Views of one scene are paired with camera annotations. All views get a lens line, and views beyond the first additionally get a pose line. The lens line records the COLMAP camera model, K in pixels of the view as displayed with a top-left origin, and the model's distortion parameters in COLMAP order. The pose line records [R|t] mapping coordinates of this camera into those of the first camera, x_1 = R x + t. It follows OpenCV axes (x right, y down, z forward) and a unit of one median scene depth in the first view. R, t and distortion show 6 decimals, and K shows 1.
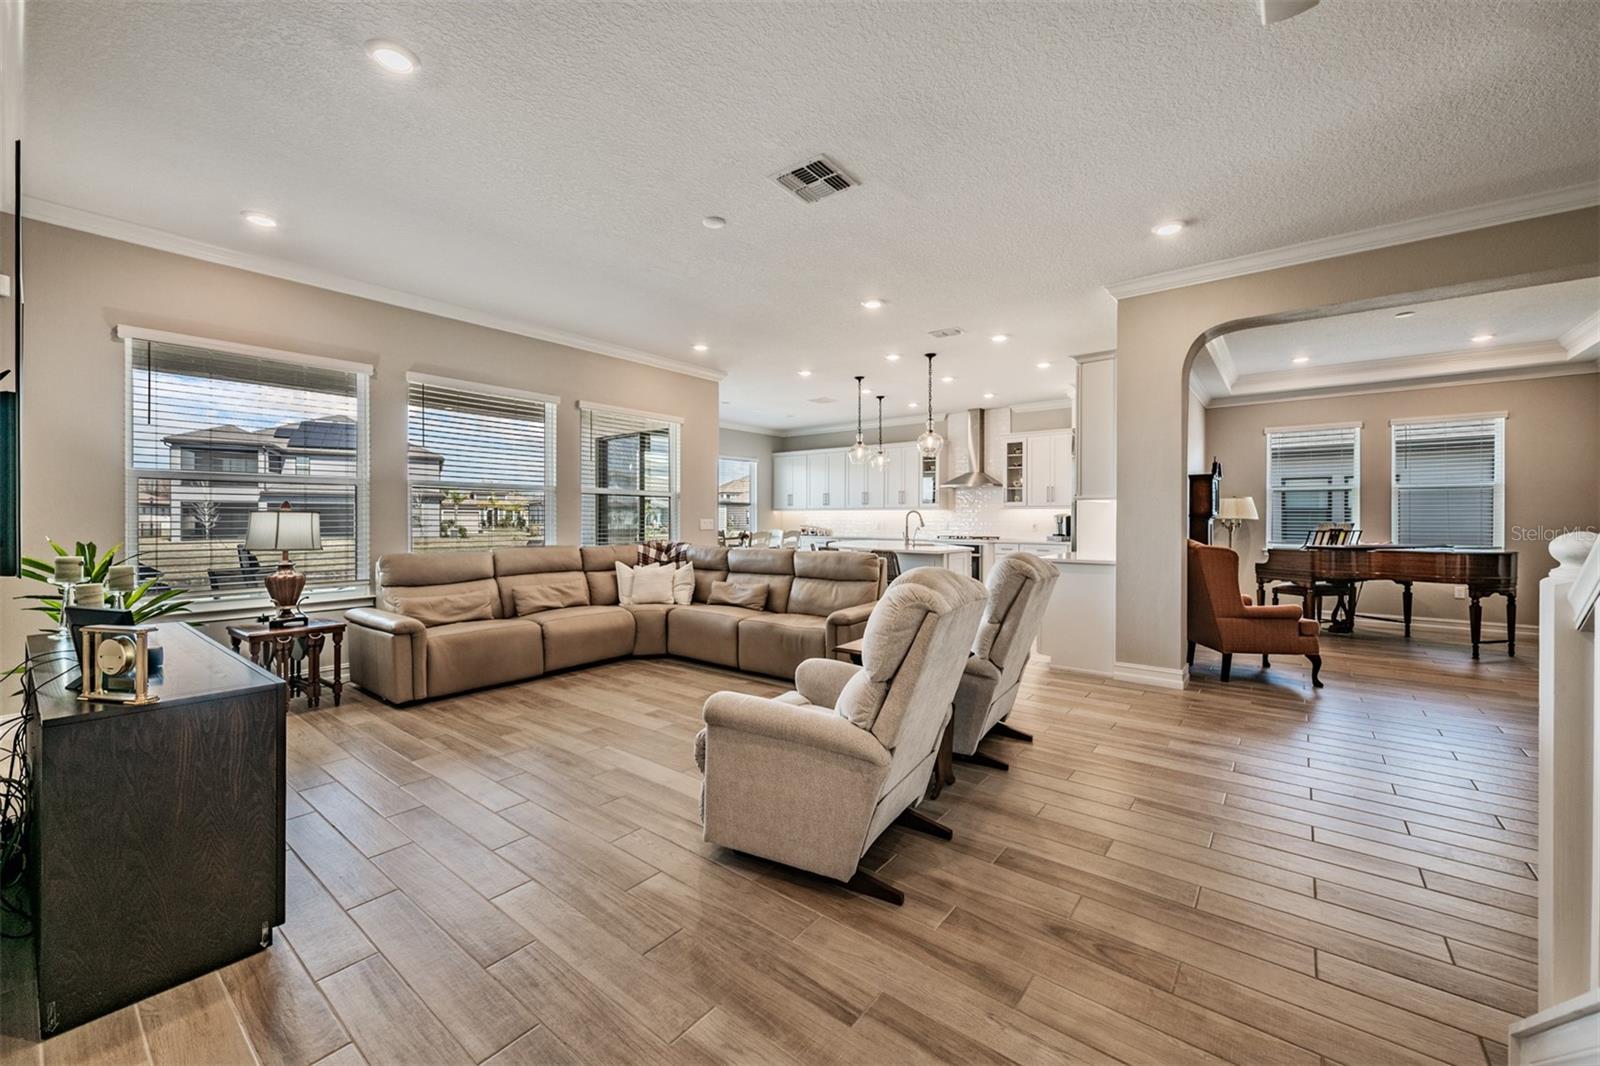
lens RADIAL K [[629.2, 0, 797.6], [0, 629.2, 523.9], [0, 0, 1]] dist [-0.003052, -0.000173]
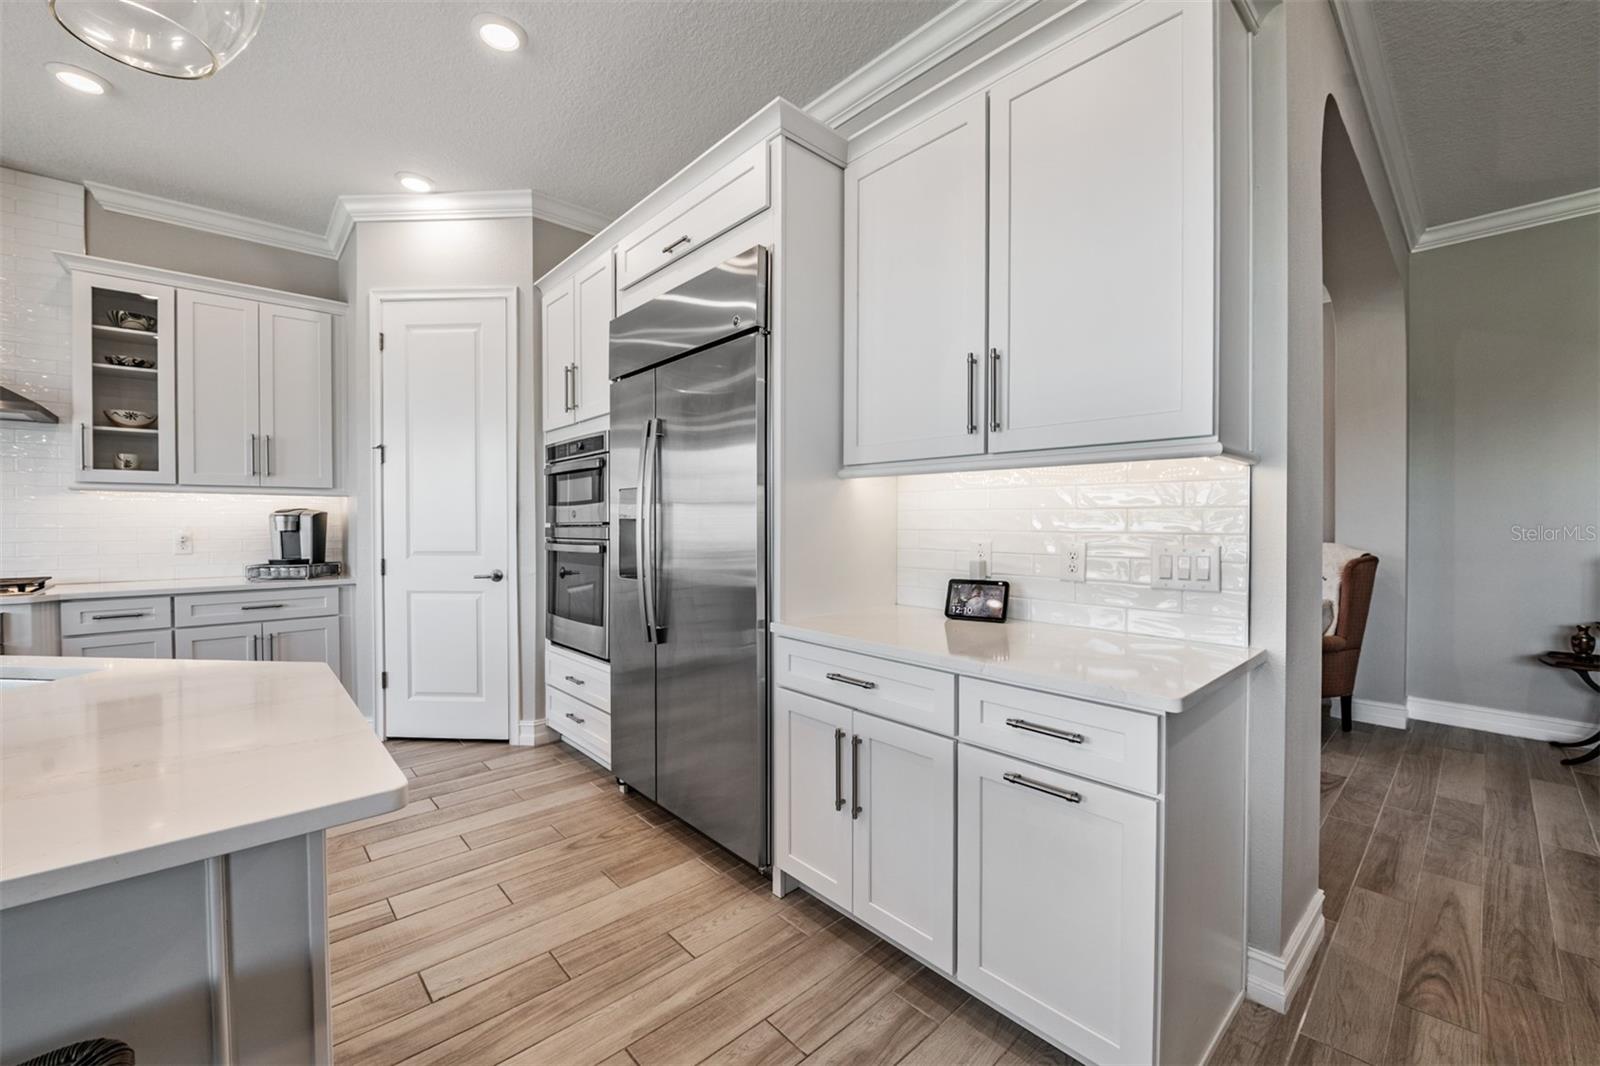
lens RADIAL K [[638.7, 0, 800.3], [0, 638.7, 528.3], [0, 0, 1]] dist [-0.014678, -0.000465]
pose [[0.156503, -0.015060, 0.987563, 0.117022], [0.010219, 0.999855, 0.013628, -0.008700], [-0.987625, 0.007959, 0.156634, 0.946700]]
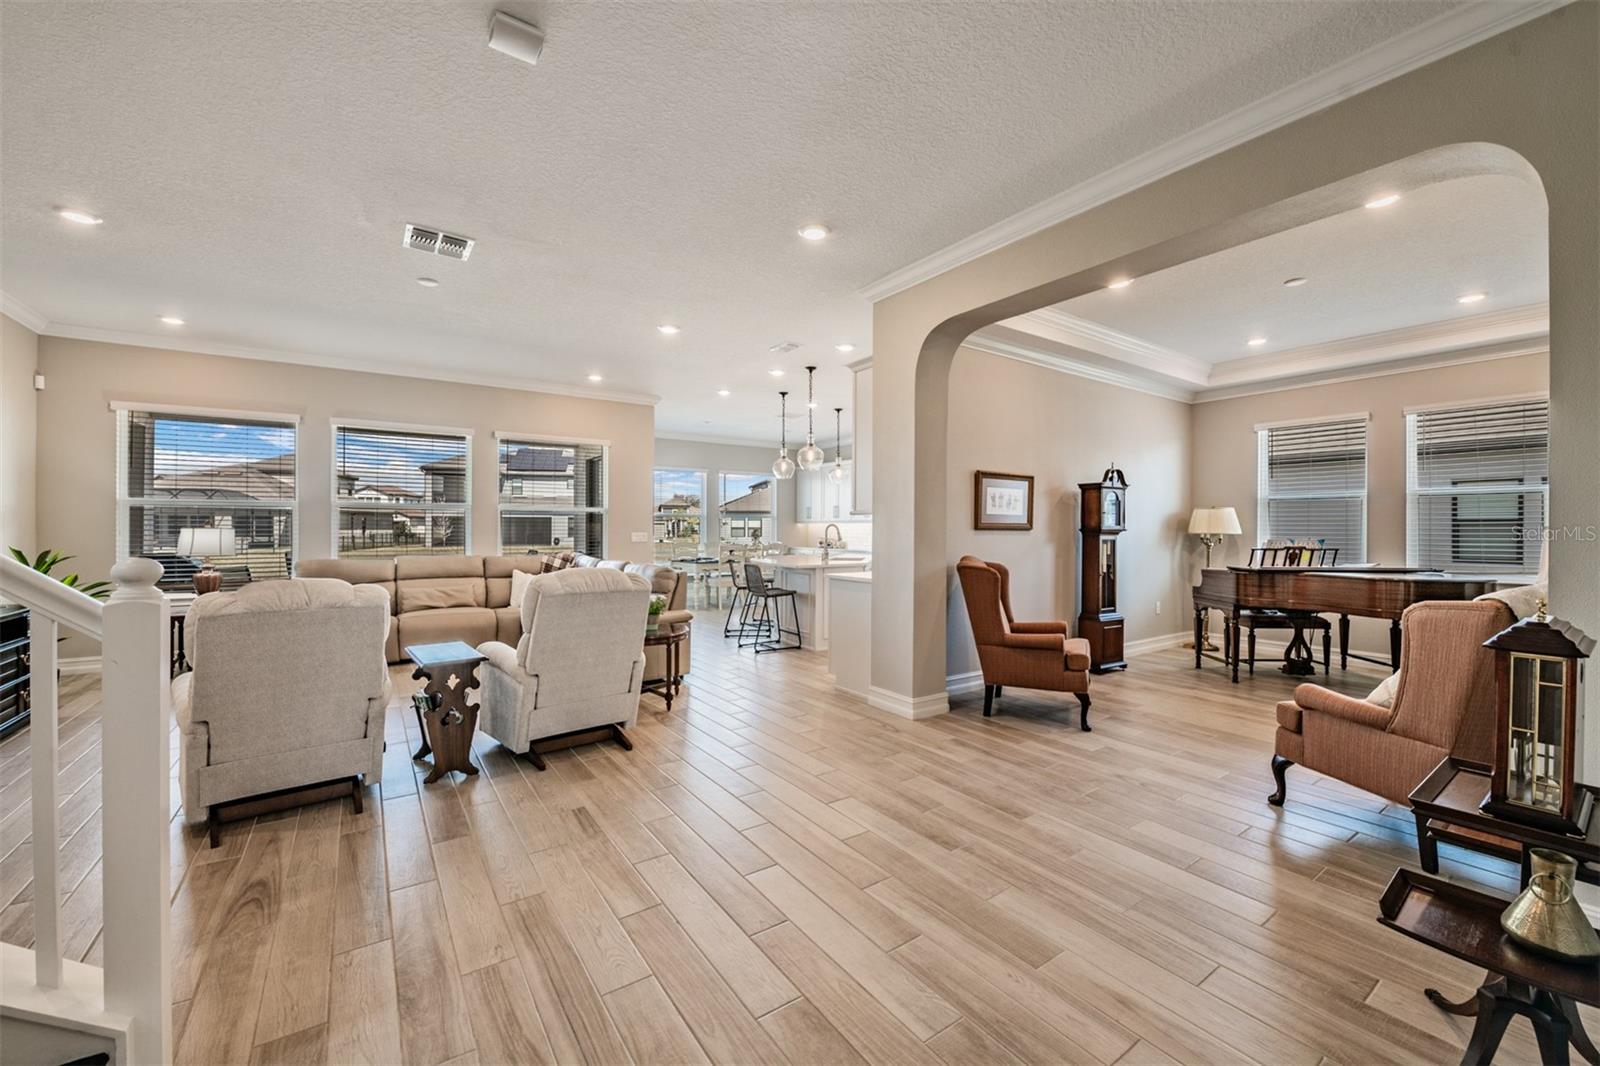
lens RADIAL K [[629.9, 0, 799.3], [0, 629.9, 528.2], [0, 0, 1]] dist [-0.008956, -0.002869]
pose [[0.958252, 0.000371, -0.285924, 0.534339], [-0.003776, 0.999928, -0.011358, -0.004682], [0.285900, 0.011964, 0.958185, 0.049404]]
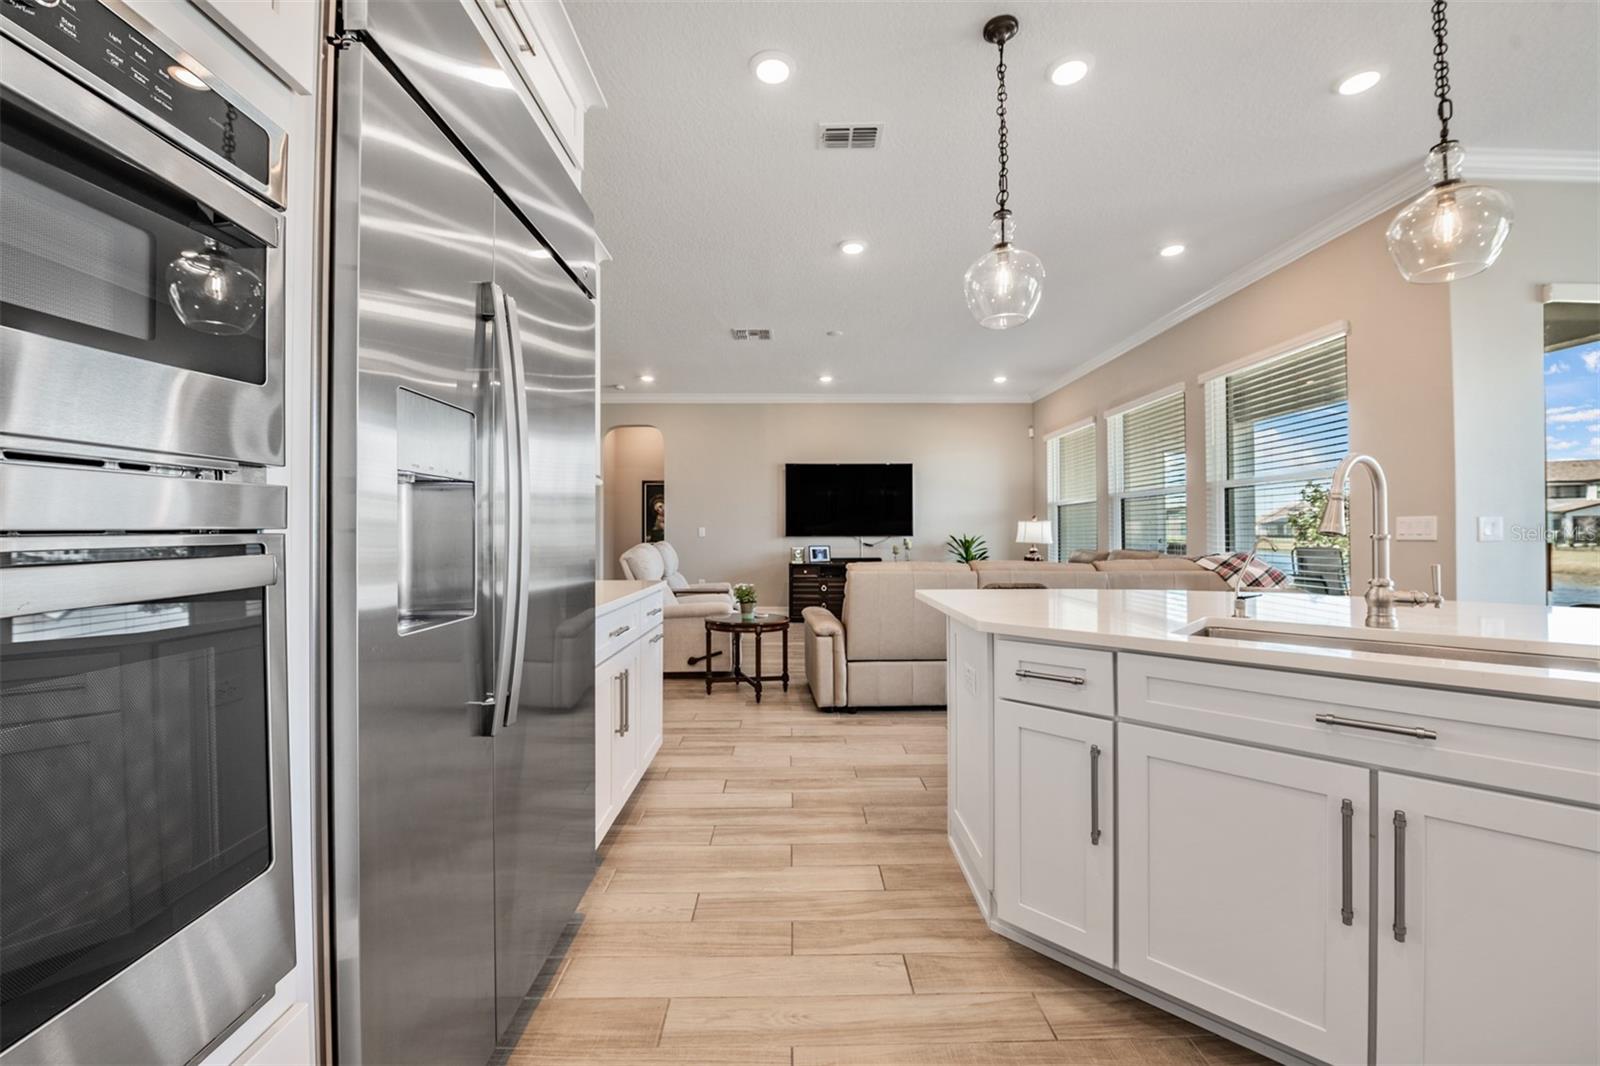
lens RADIAL K [[628.9, 0, 806.4], [0, 628.9, 527.7], [0, 0, 1]] dist [-0.000082, -0.000053]
pose [[-0.768640, -0.004486, -0.639666, 0.565390], [-0.004122, 0.999989, -0.002059, 0.004829], [0.639668, 0.001054, -0.768651, 1.330798]]
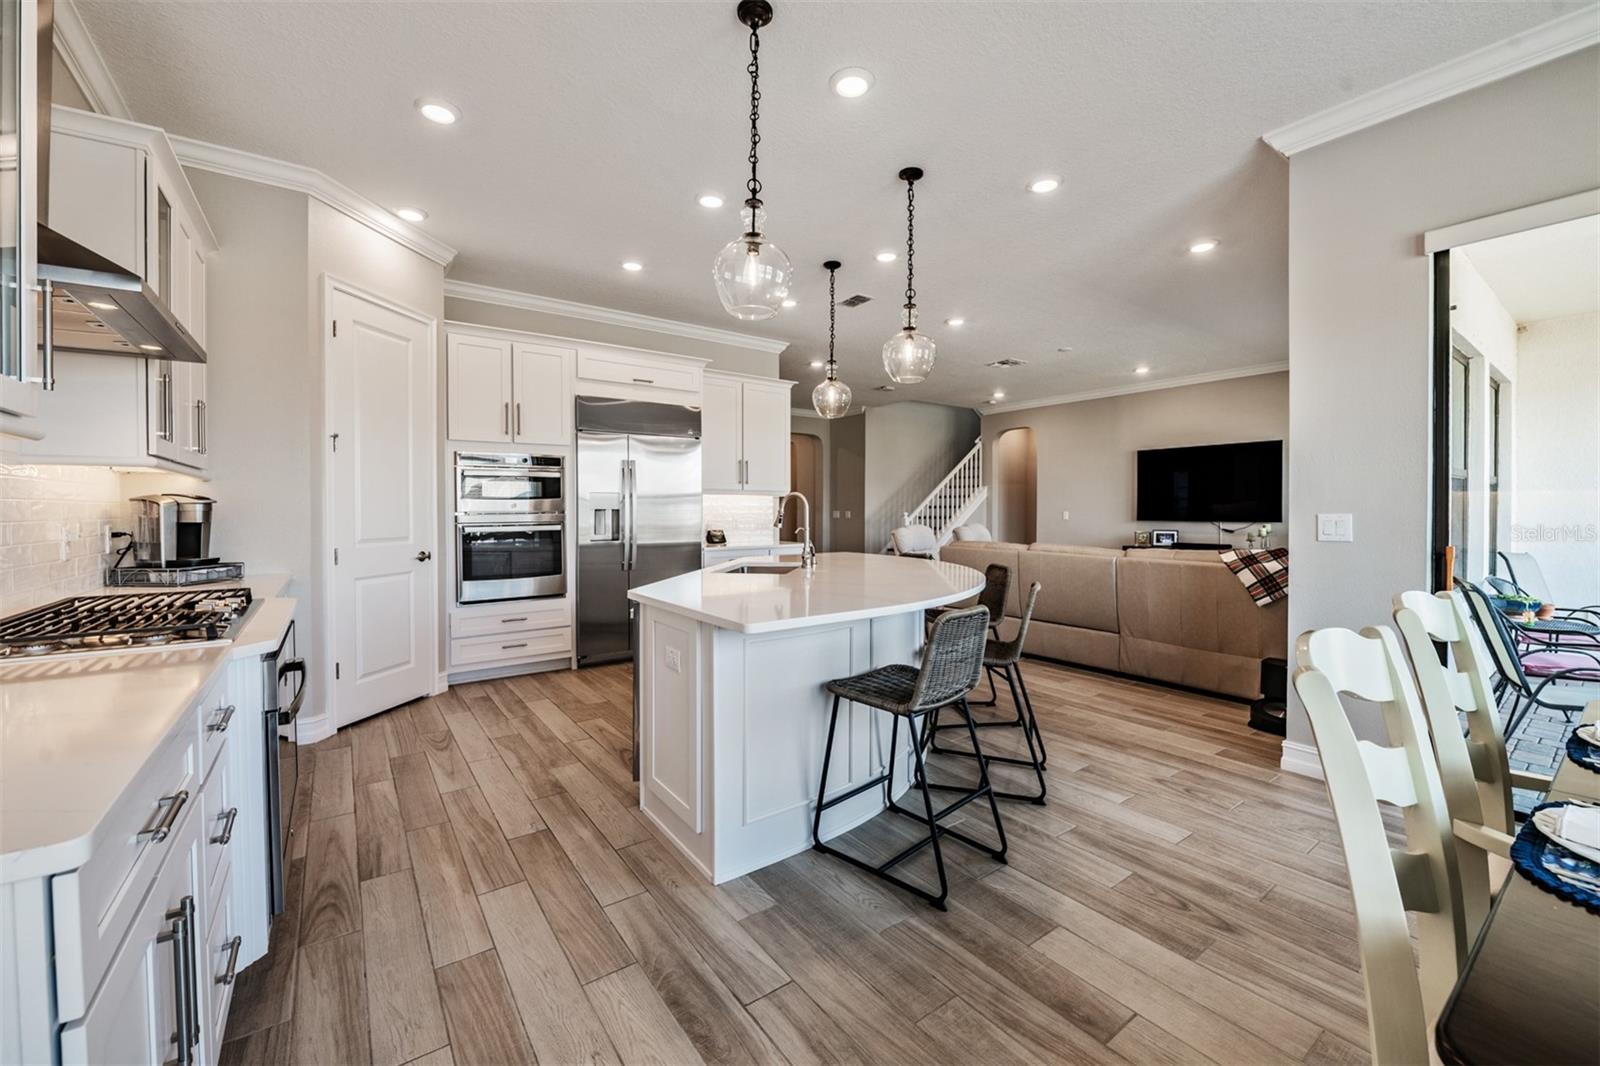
lens RADIAL K [[634.7, 0, 800.8], [0, 634.7, 514.8], [0, 0, 1]] dist [-0.008053, -0.003142]
pose [[-0.964175, -0.003652, 0.265240, 0.072498], [0.000687, 0.999867, 0.016266, -0.016028], [-0.265265, 0.015865, -0.964045, 1.848077]]
